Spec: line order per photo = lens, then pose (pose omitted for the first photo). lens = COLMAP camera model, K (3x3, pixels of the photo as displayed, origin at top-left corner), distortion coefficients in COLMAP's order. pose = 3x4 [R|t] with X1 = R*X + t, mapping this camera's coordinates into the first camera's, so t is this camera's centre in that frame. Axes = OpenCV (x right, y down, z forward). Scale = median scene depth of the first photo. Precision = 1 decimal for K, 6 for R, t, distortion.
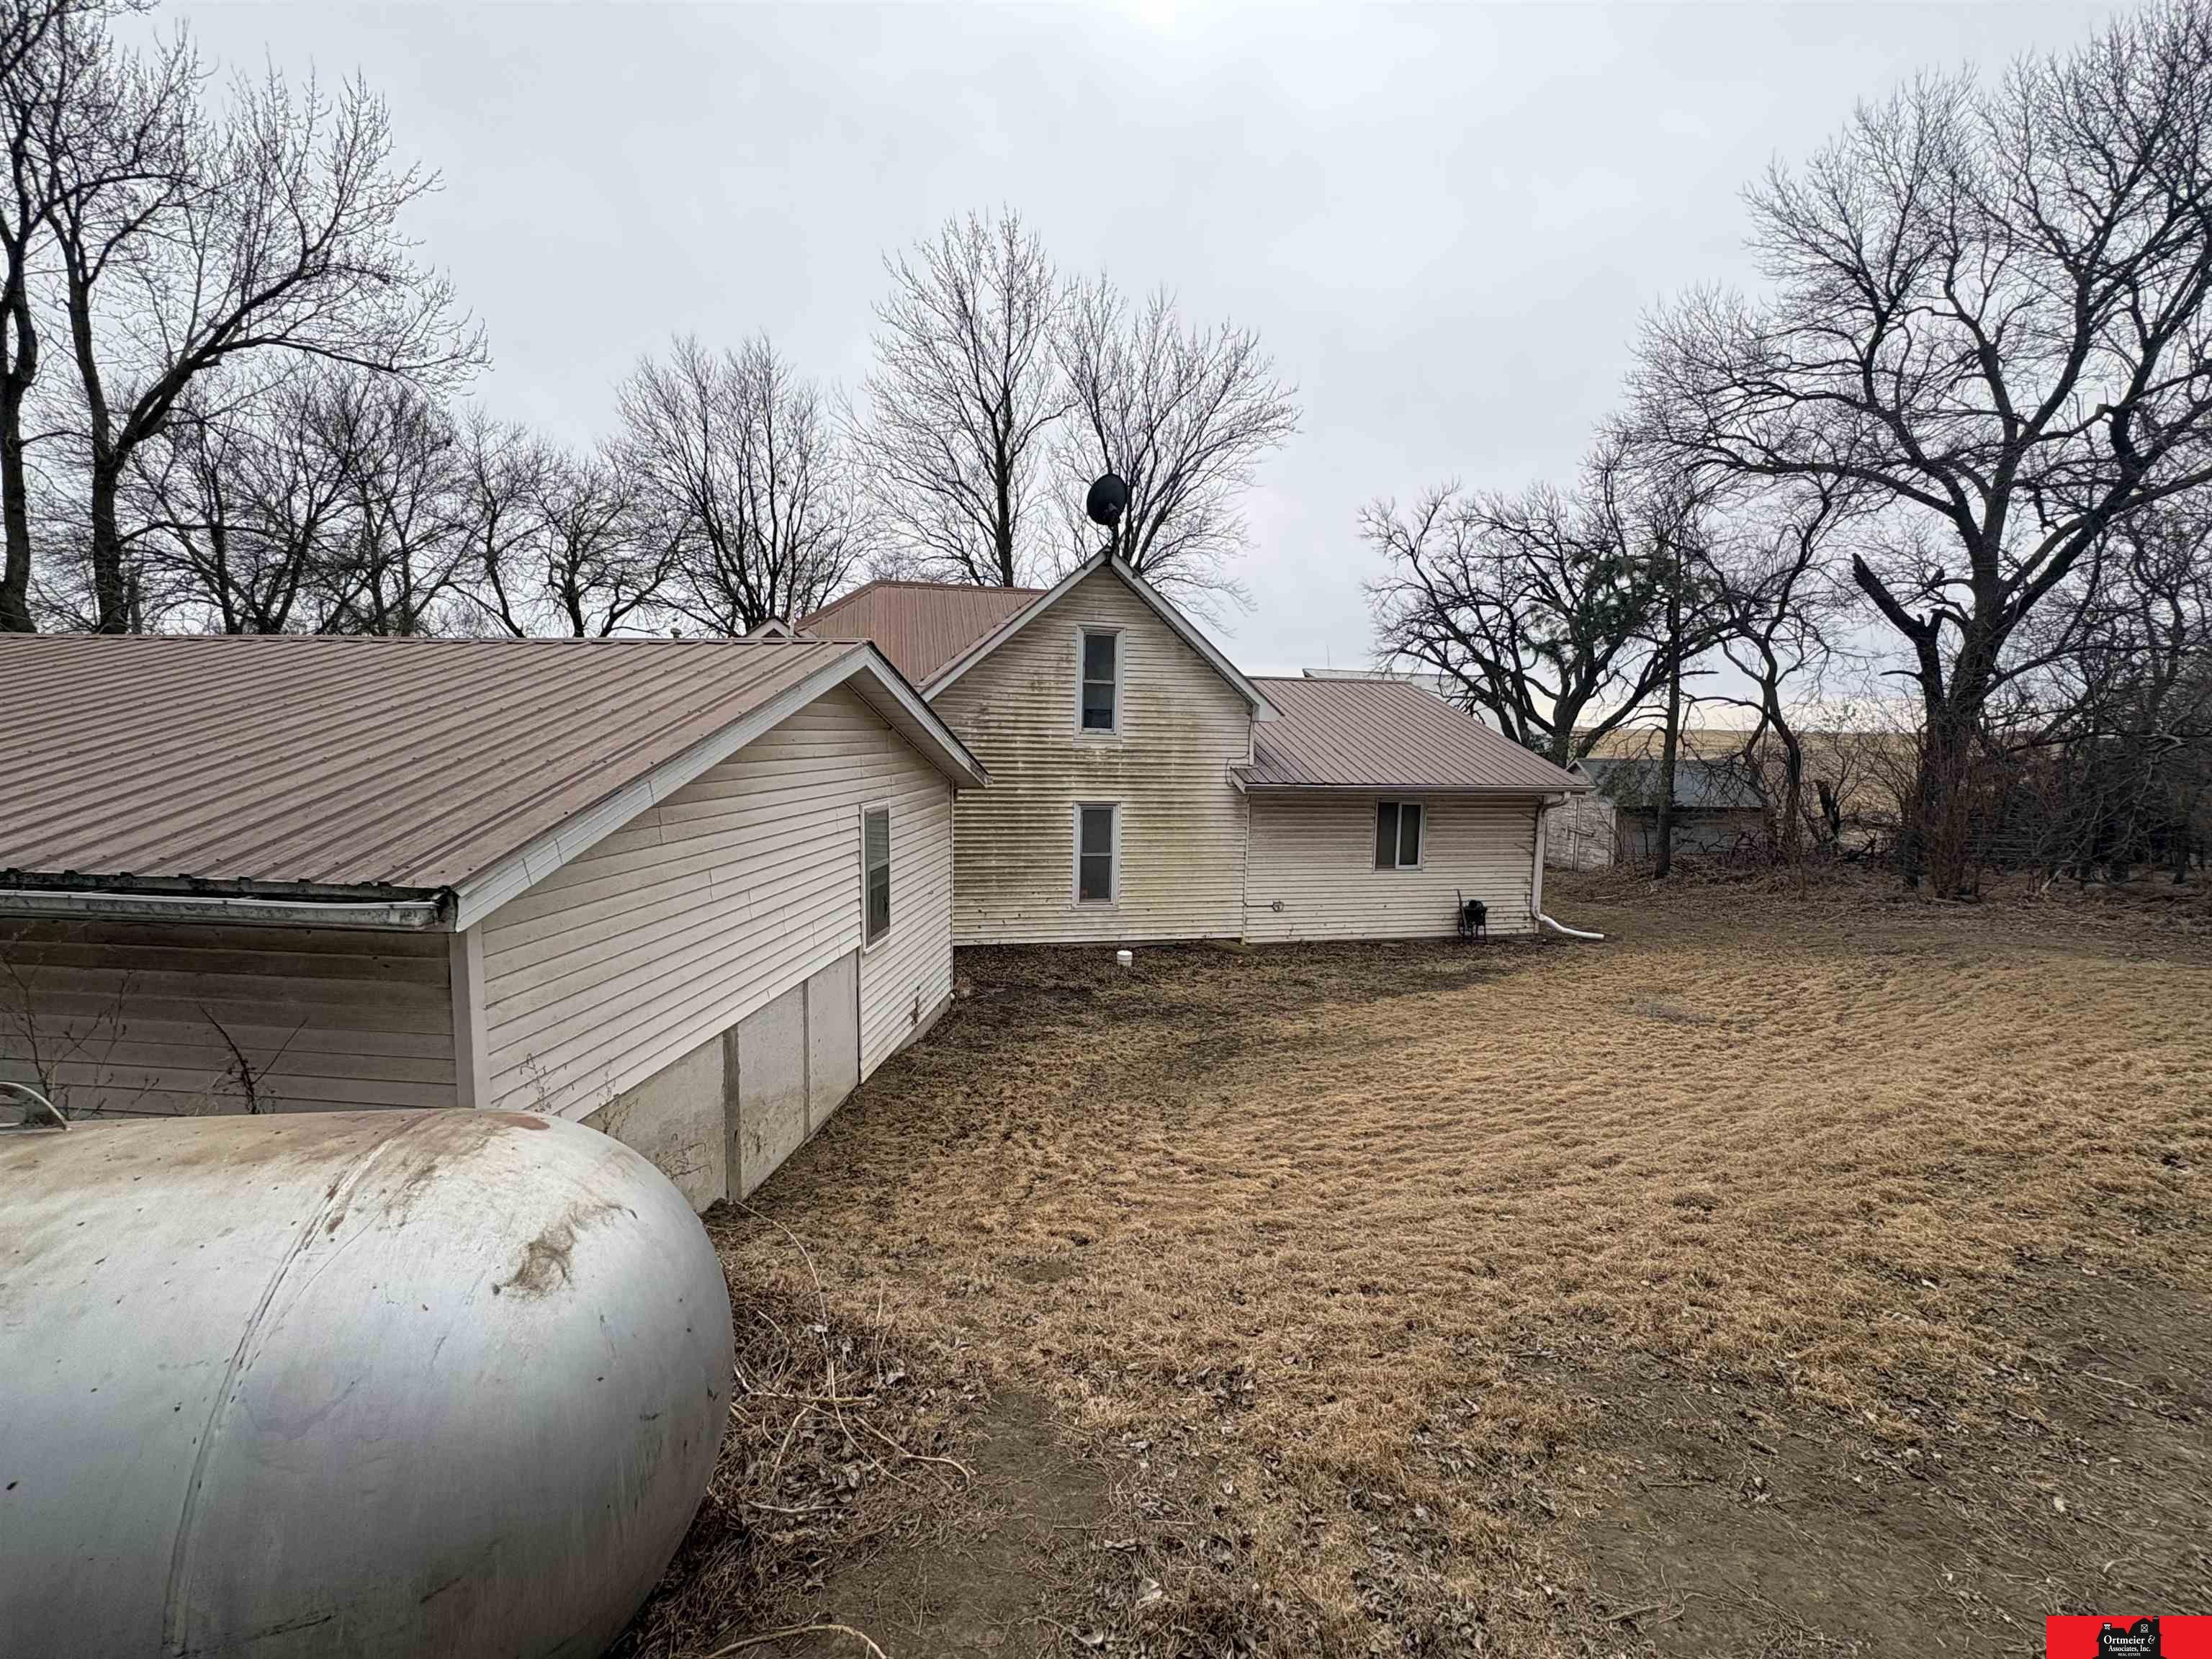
lens RADIAL K [[945.2, 0, 1099.7], [0, 945.2, 827.0], [0, 0, 1]] dist [0.003325, 0.000948]
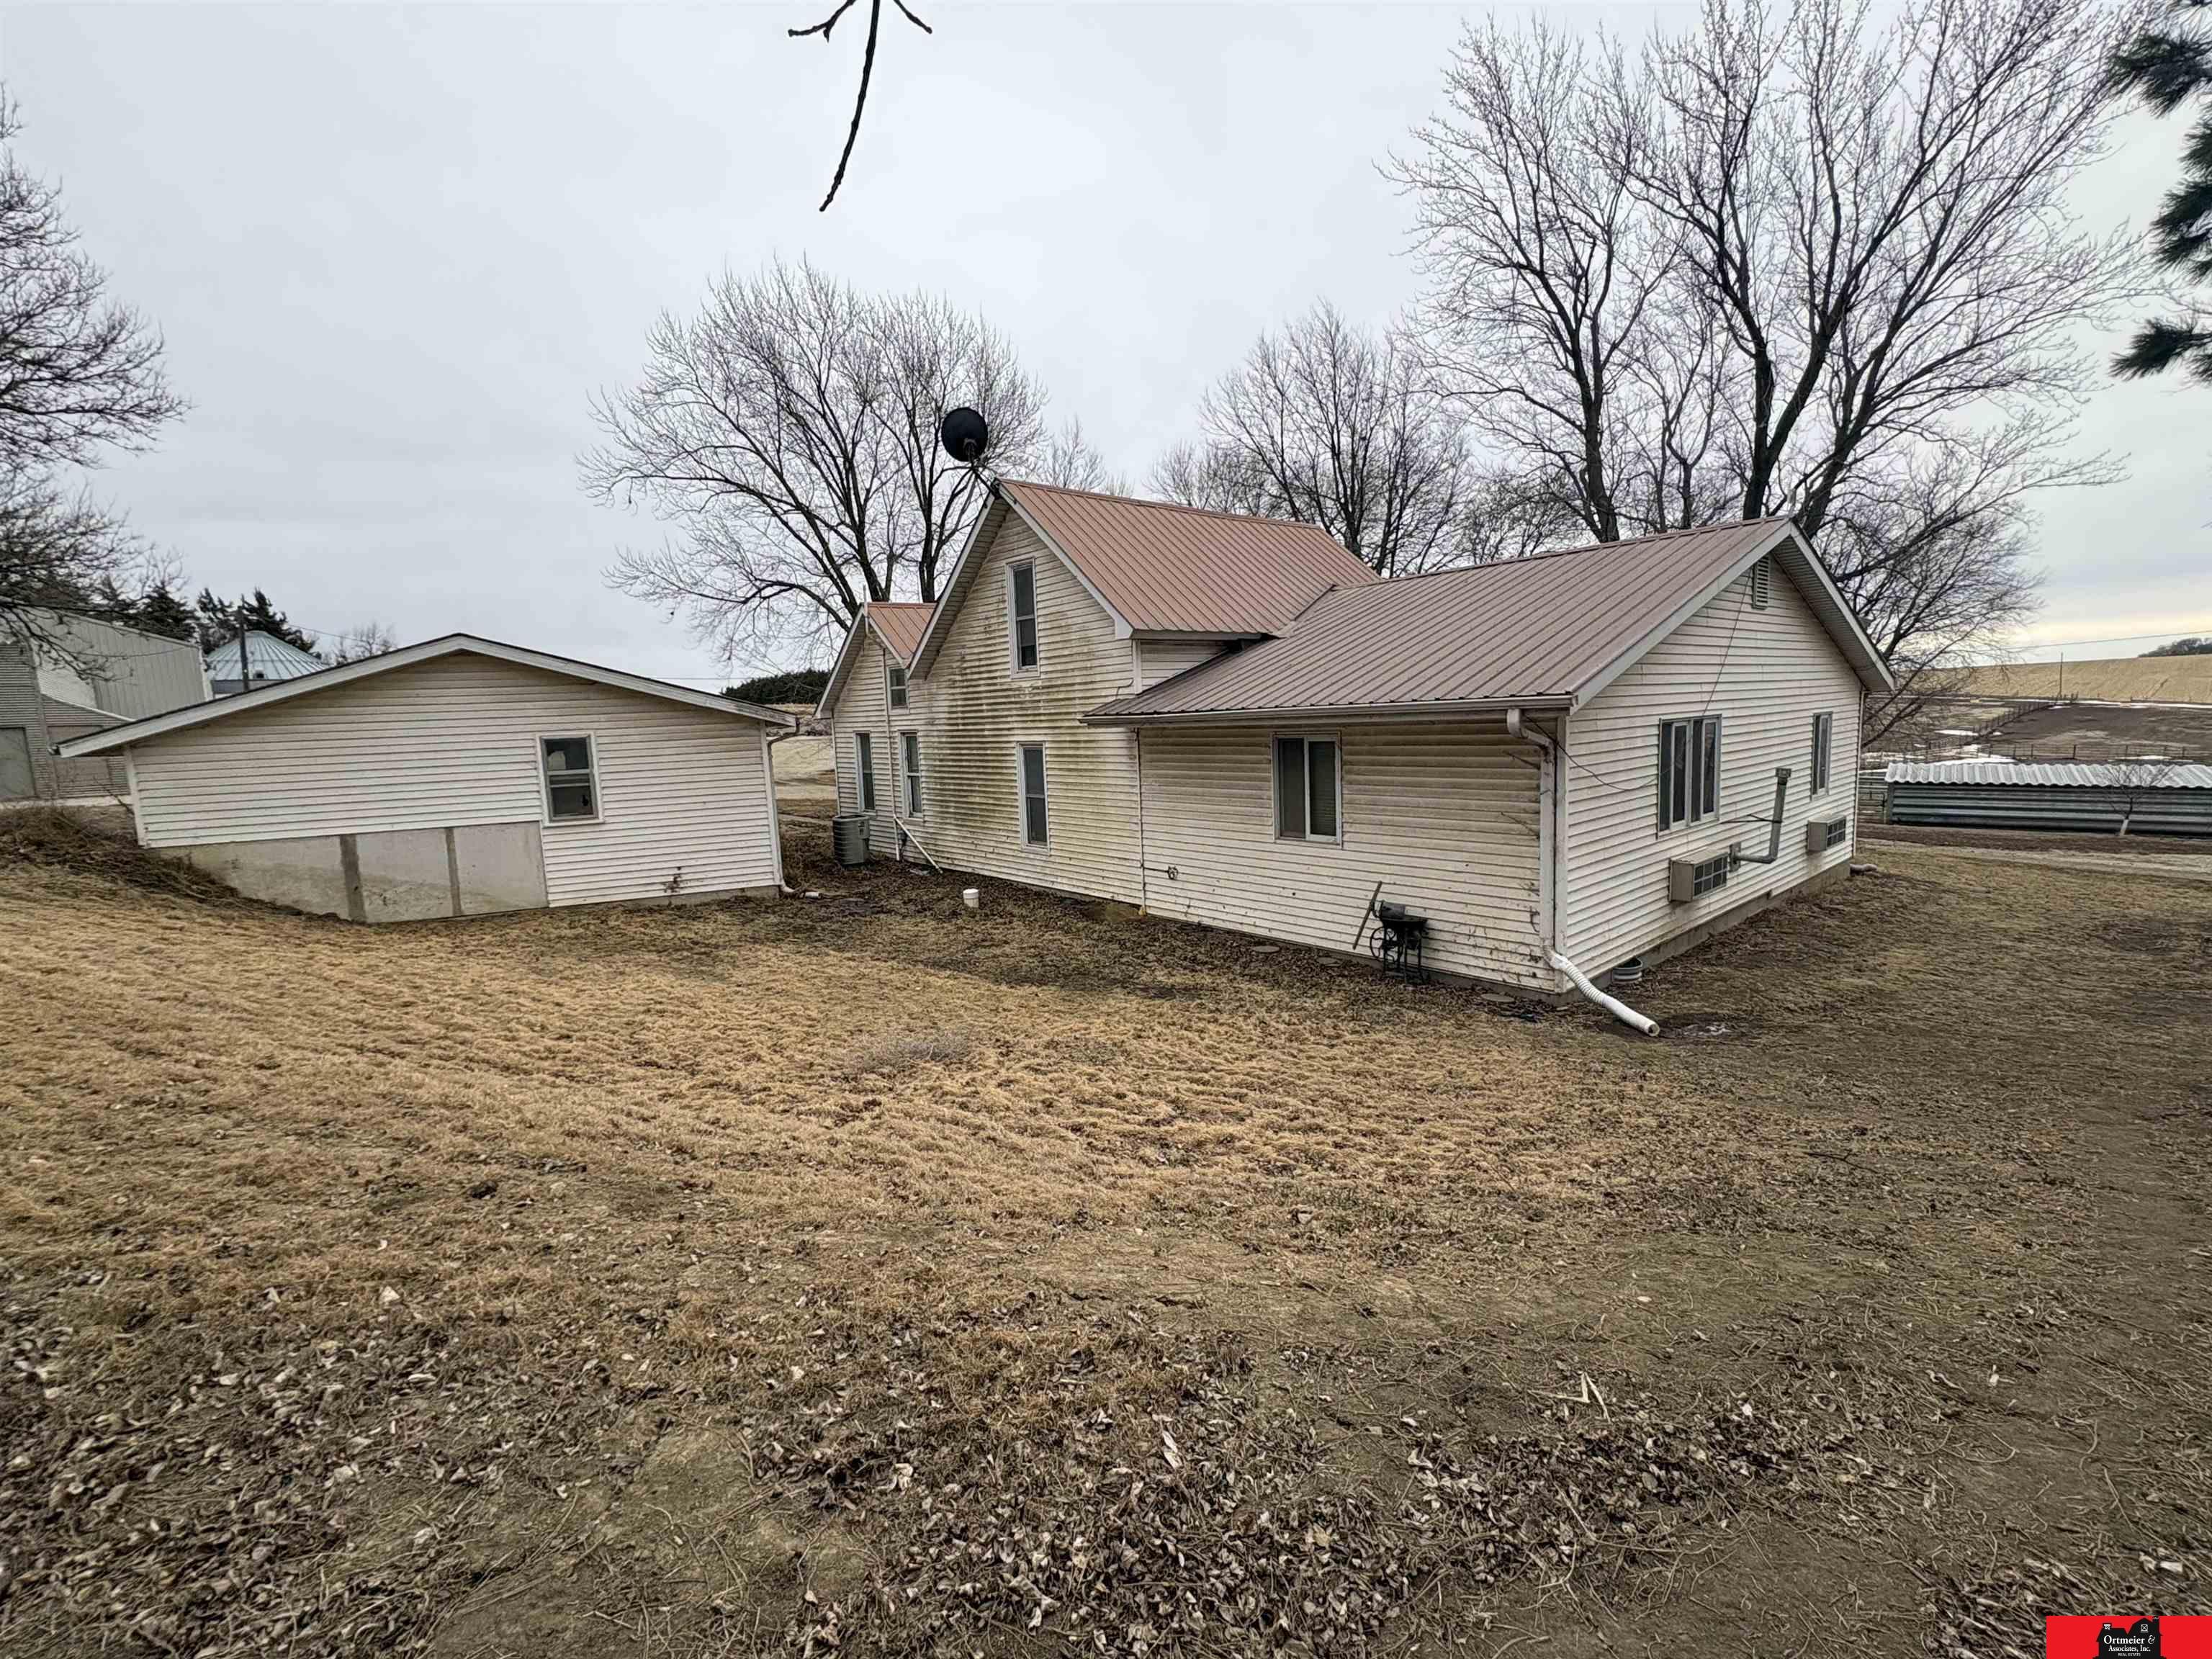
lens RADIAL K [[945.2, 0, 1109.8], [0, 945.2, 837.1], [0, 0, 1]] dist [0.003325, 0.000948]
pose [[0.462073, 0.074300, -0.883724, 0.874681], [-0.040582, 0.997212, 0.062623, 0.006910], [0.885913, 0.006927, 0.463800, 0.599870]]
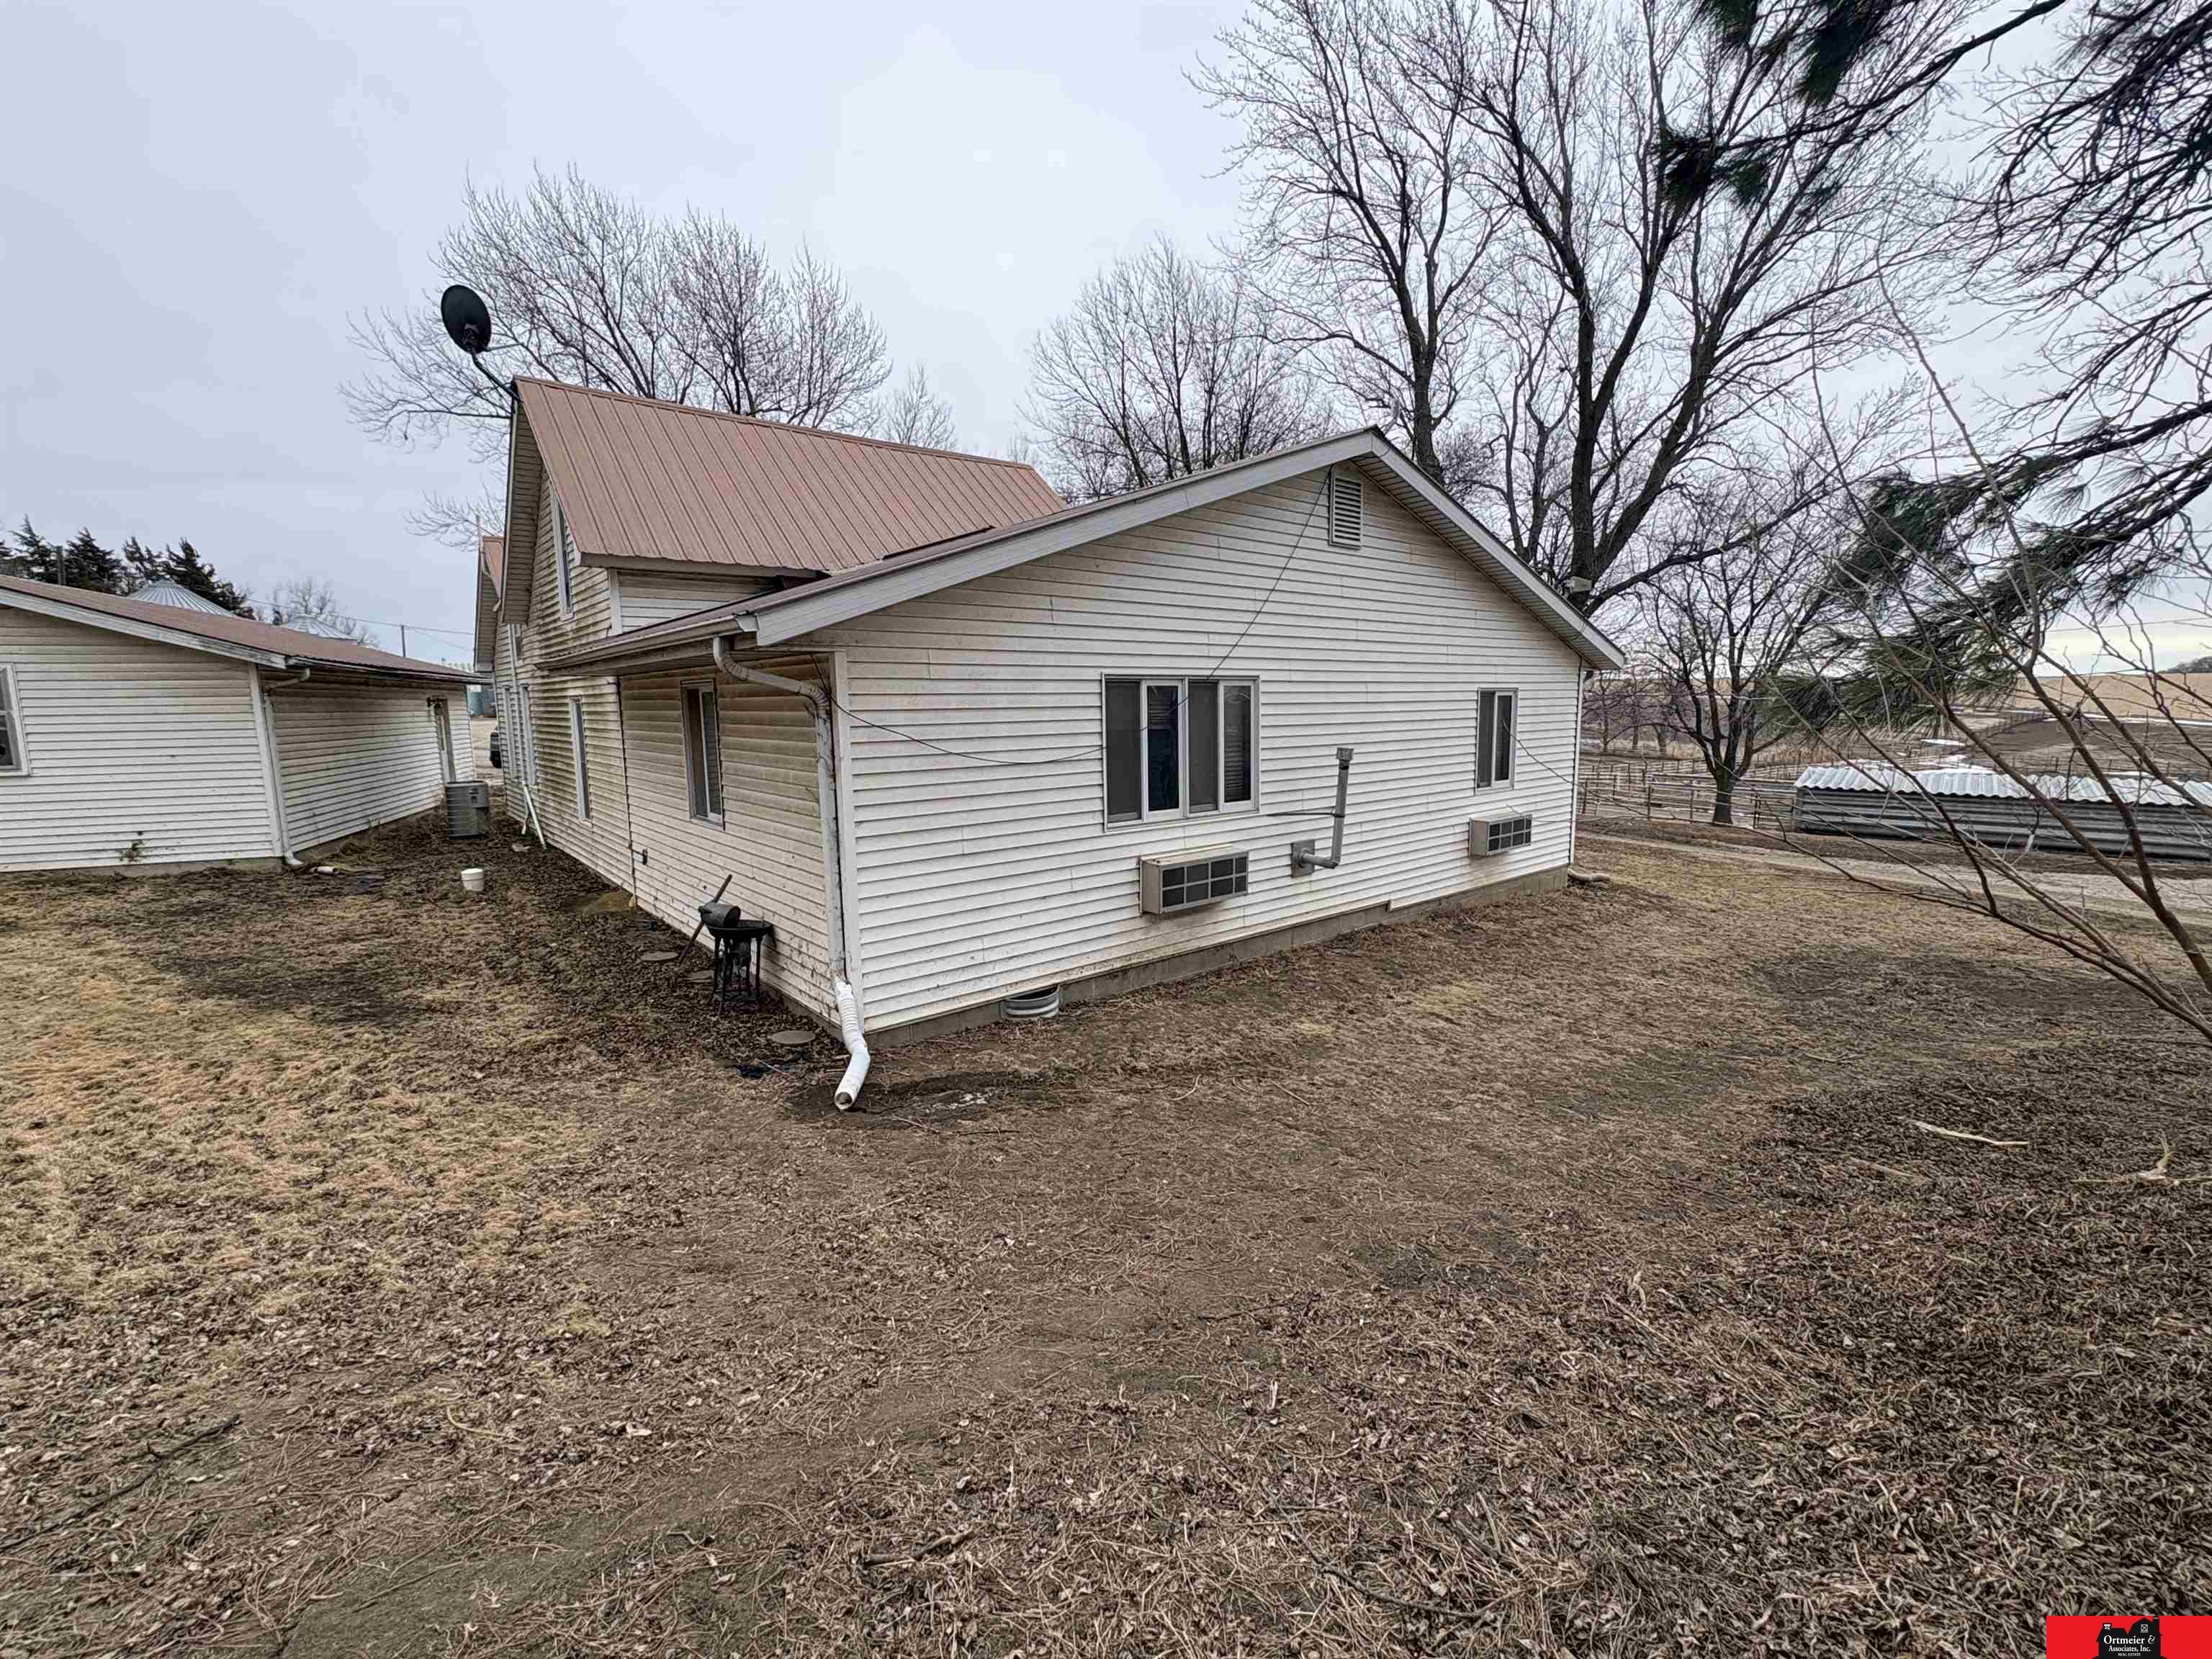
lens RADIAL K [[945.2, 0, 1102.5], [0, 945.2, 838.5], [0, 0, 1]] dist [0.003325, 0.000948]
pose [[0.452310, 0.103627, -0.885820, 0.913727], [-0.071511, 0.994243, 0.079797, -0.002019], [0.888989, 0.027253, 0.457116, 1.004978]]
